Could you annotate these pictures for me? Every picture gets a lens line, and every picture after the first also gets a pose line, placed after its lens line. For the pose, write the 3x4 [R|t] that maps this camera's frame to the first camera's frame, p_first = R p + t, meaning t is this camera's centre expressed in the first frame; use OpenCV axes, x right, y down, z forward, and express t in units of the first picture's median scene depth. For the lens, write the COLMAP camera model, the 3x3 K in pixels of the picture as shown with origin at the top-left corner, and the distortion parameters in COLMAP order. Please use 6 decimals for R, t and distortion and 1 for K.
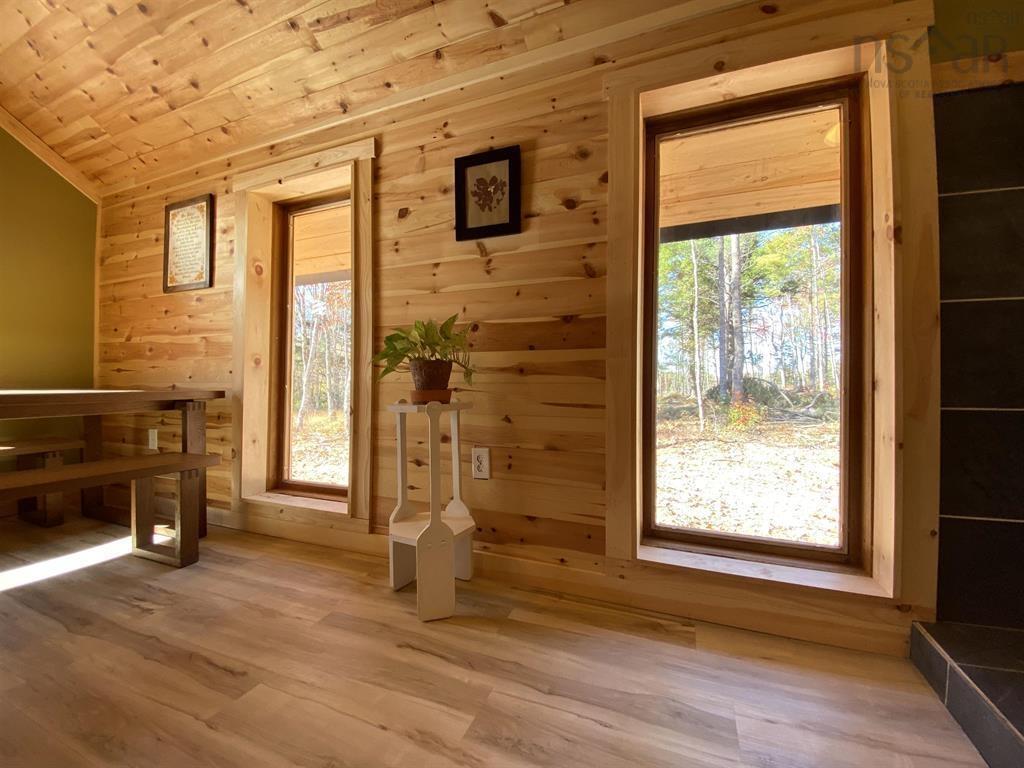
lens RADIAL K [[413.1, 0, 512.0], [0, 413.1, 384.0], [0, 0, 1]] dist [0.020803, -0.023108]
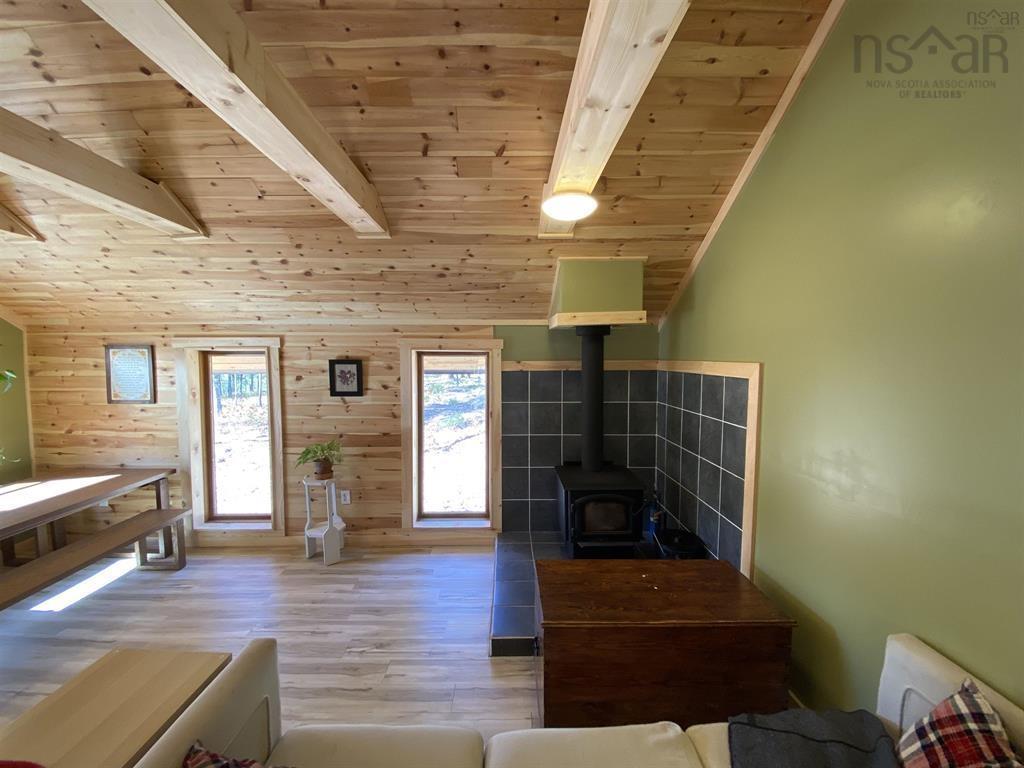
lens RADIAL K [[414.8, 0, 511.6], [0, 414.8, 385.5], [0, 0, 1]] dist [0.022574, -0.021790]
pose [[0.923534, -0.028483, 0.382456, -0.088318], [0.002813, 0.997714, 0.067512, -0.533114], [-0.383505, -0.061274, 0.921504, -1.315451]]
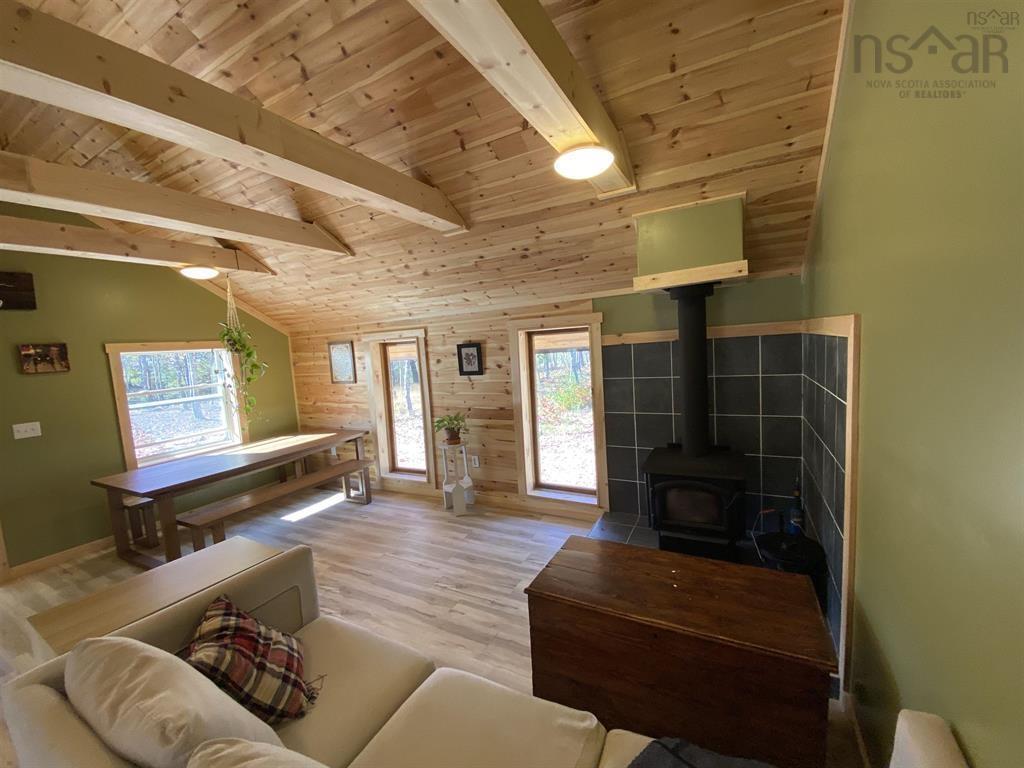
lens RADIAL K [[411.9, 0, 511.0], [0, 411.9, 385.1], [0, 0, 1]] dist [0.053316, -0.043932]
pose [[0.991836, -0.055613, -0.114759, 0.451513], [0.066827, 0.993106, 0.096309, -0.498355], [0.108612, -0.103192, 0.988714, -1.426303]]
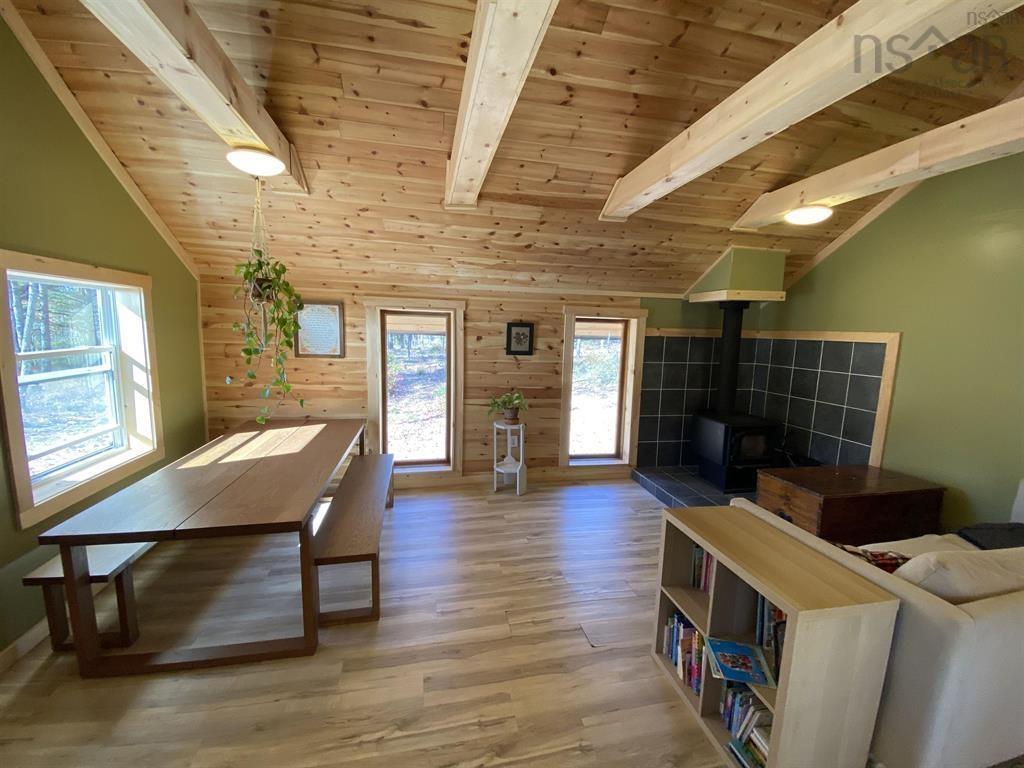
lens RADIAL K [[411.9, 0, 511.0], [0, 411.9, 385.1], [0, 0, 1]] dist [0.053316, -0.043932]
pose [[0.831653, -0.050439, 0.552999, -1.442013], [-0.027065, 0.991001, 0.131092, -0.478342], [-0.554635, -0.123990, 0.822804, -1.035114]]
